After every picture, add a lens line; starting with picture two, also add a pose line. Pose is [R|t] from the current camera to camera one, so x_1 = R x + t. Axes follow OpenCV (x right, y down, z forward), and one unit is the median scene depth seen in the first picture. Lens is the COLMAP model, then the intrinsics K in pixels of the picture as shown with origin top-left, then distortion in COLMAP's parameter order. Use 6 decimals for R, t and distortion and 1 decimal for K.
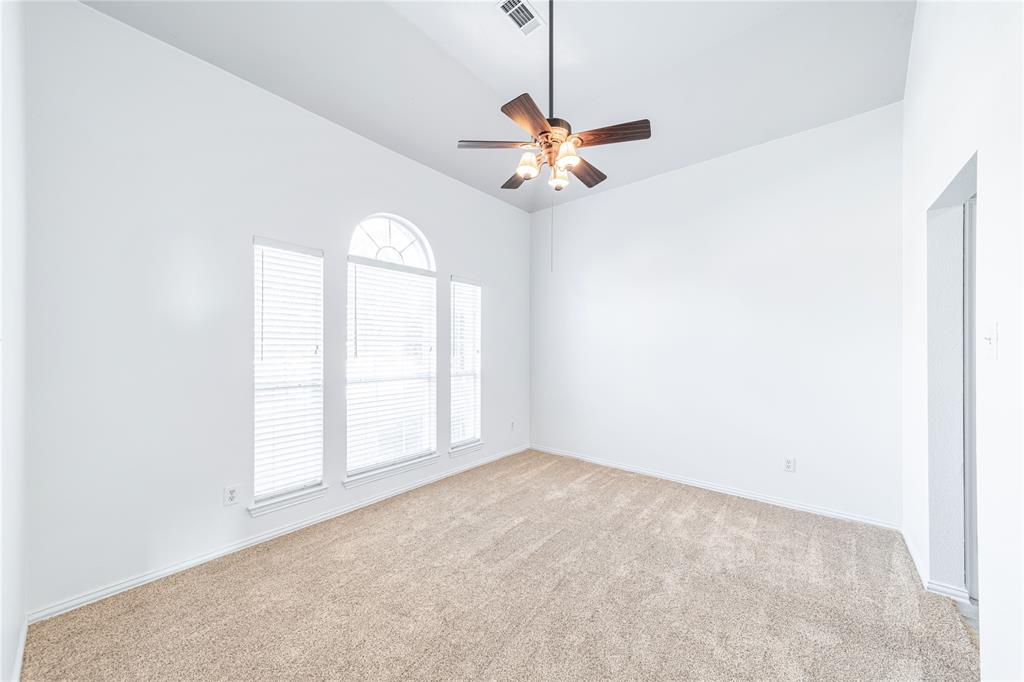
lens RADIAL K [[358.6, 0, 529.2], [0, 358.6, 350.7], [0, 0, 1]] dist [0.007946, 0.000613]
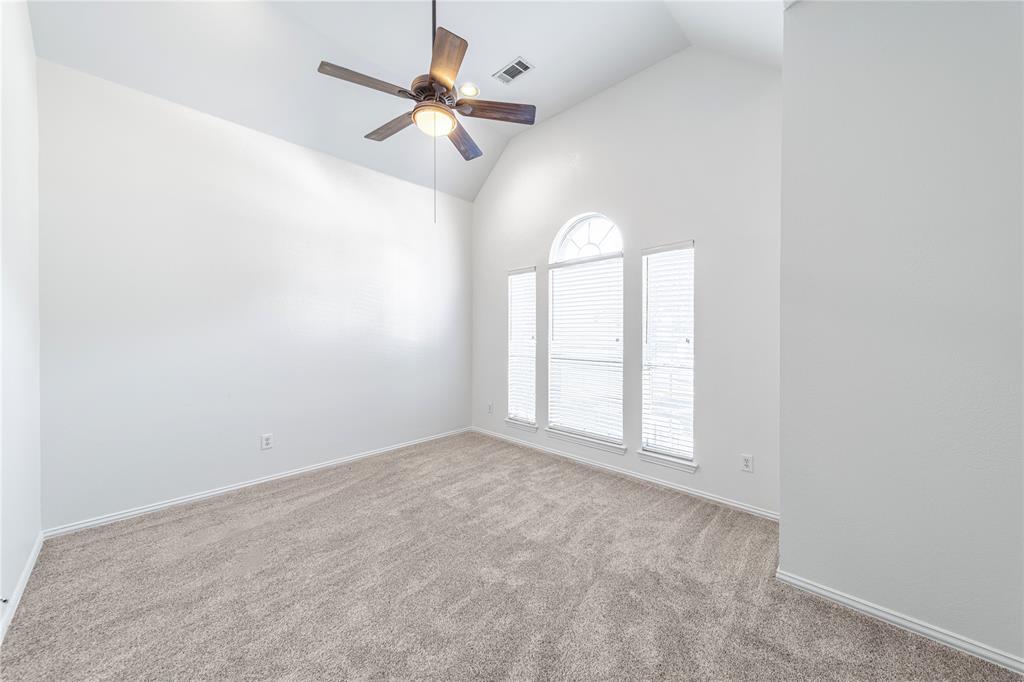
lens RADIAL K [[358.6, 0, 517.8], [0, 358.6, 336.4], [0, 0, 1]] dist [0.007946, 0.000613]
pose [[-0.075155, 0.015959, -0.997044, 0.754203], [-0.002285, 0.999867, 0.016176, -0.014555], [0.997169, 0.003494, -0.075108, 0.867454]]
